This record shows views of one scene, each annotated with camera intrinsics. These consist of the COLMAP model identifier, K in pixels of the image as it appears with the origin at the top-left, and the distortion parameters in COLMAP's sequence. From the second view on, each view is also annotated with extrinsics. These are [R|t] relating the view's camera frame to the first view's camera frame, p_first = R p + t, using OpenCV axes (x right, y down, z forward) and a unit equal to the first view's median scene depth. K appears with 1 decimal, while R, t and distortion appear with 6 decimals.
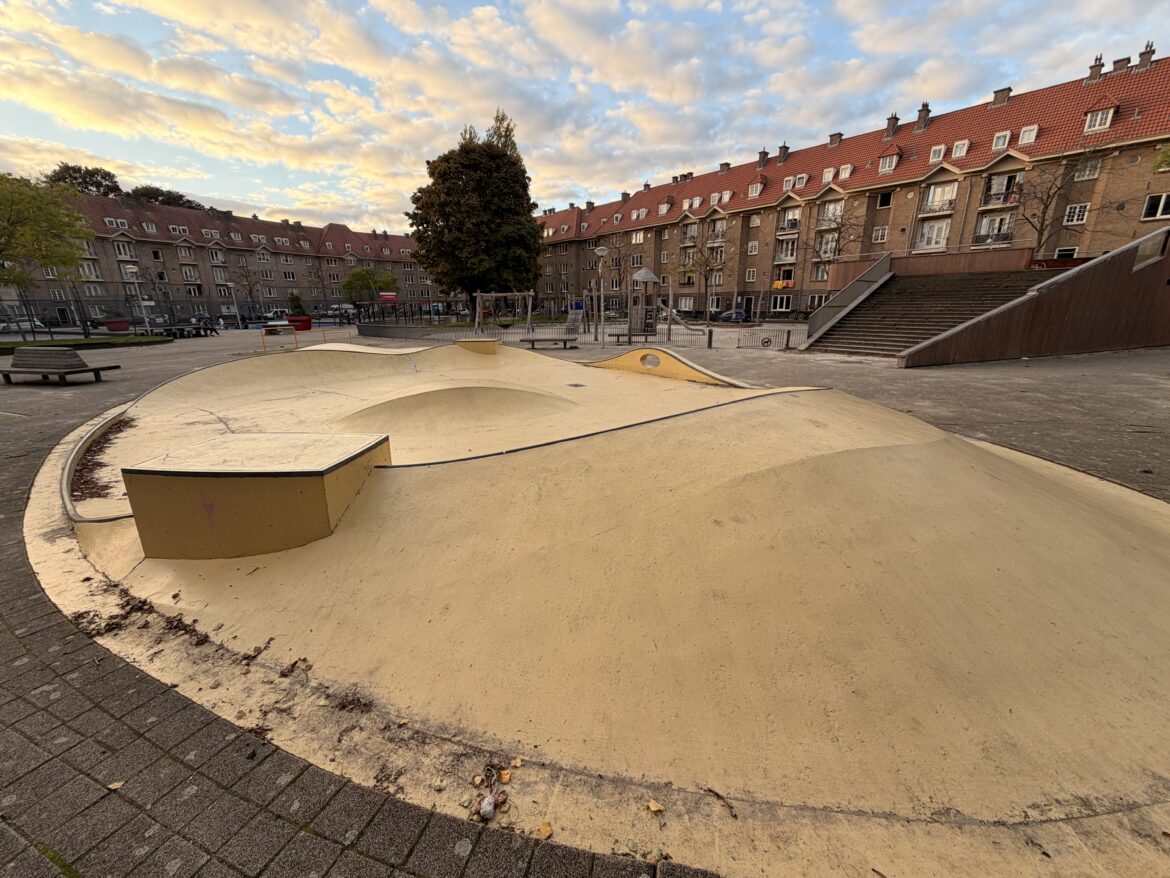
lens RADIAL K [[465.2, 0, 584.8], [0, 465.2, 443.2], [0, 0, 1]] dist [-0.003168, 0.000454]
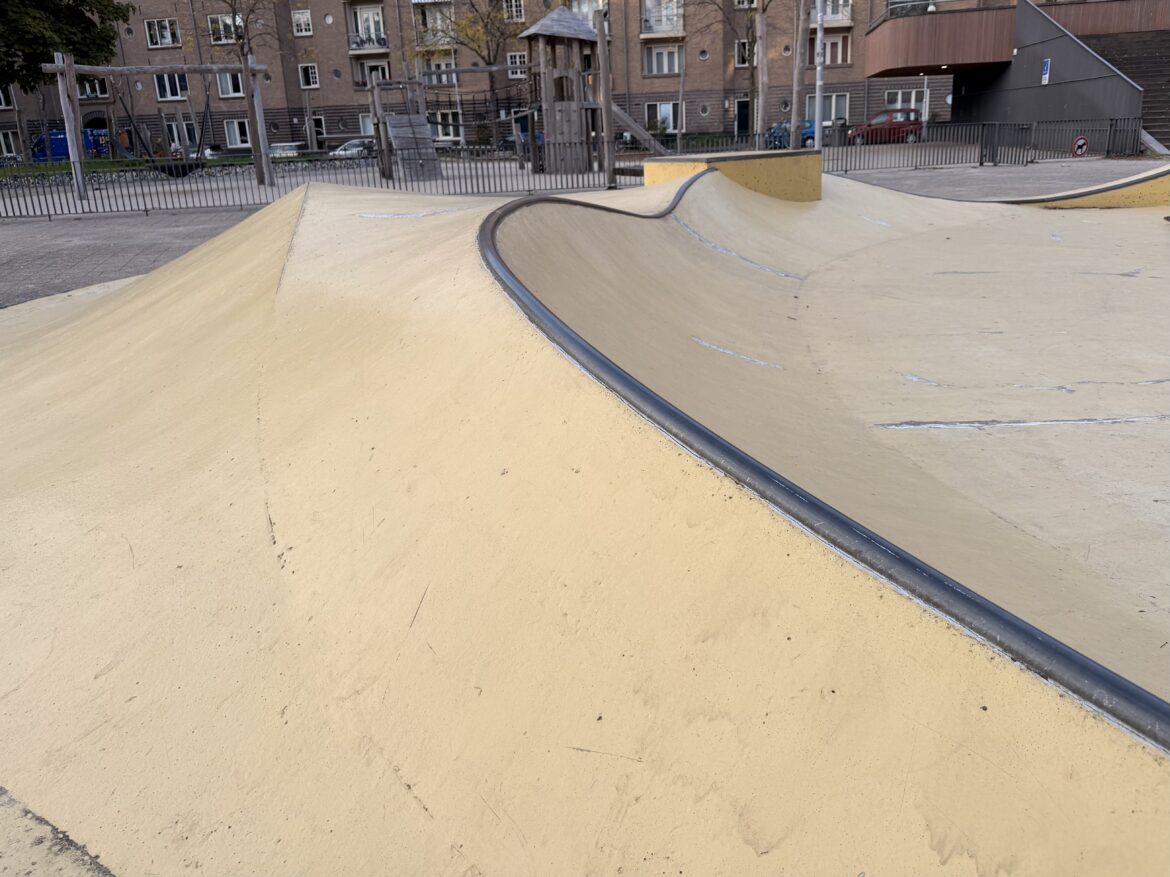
lens RADIAL K [[823.0, 0, 585.2], [0, 823.0, 426.6], [0, 0, 1]] dist [0.054902, -0.068595]
pose [[0.760087, -0.220840, 0.611144, -0.217954], [0.211349, 0.973362, 0.088872, -0.045429], [-0.614491, 0.061615, 0.786514, 0.271823]]
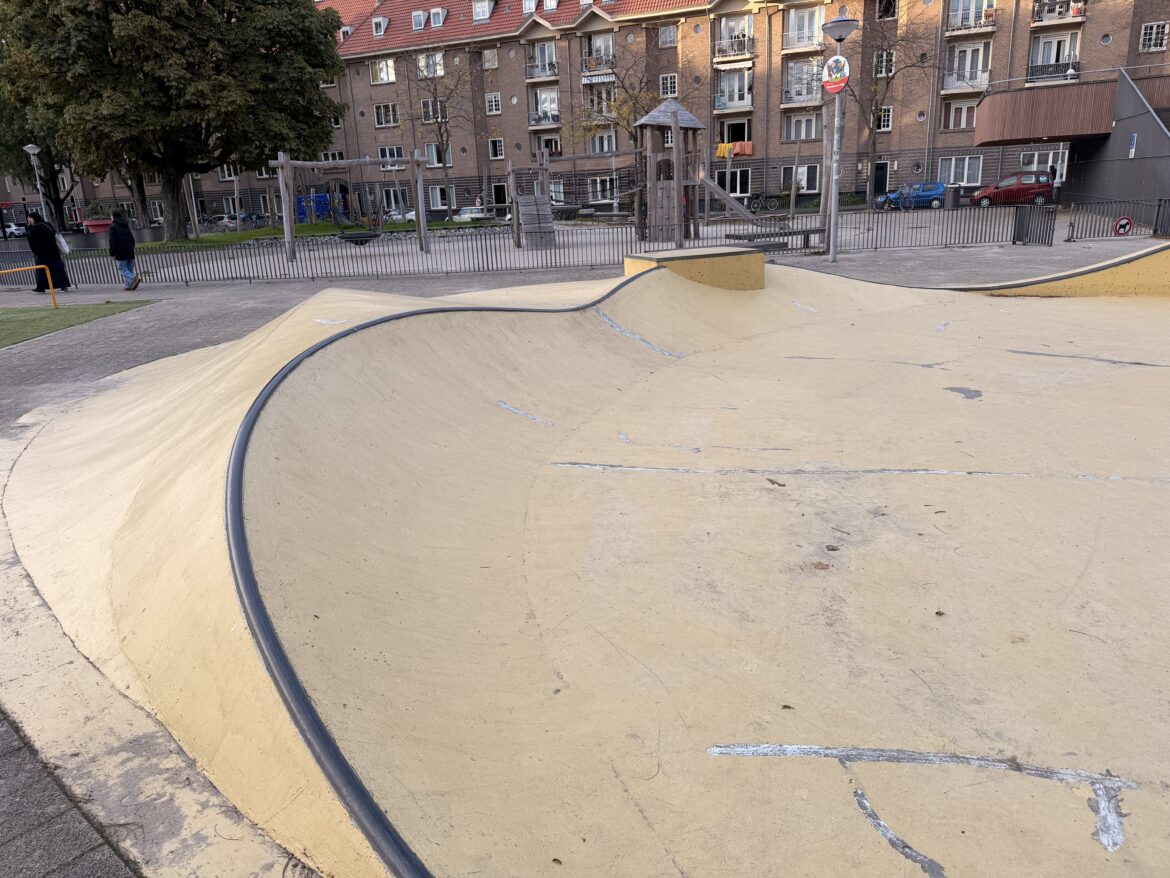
lens RADIAL K [[823.0, 0, 594.2], [0, 823.0, 434.3], [0, 0, 1]] dist [0.054902, -0.068595]
pose [[0.902571, -0.148200, 0.404231, -0.178168], [0.156450, 0.987604, 0.012754, -0.032480], [-0.401111, 0.051730, 0.914568, 0.142498]]
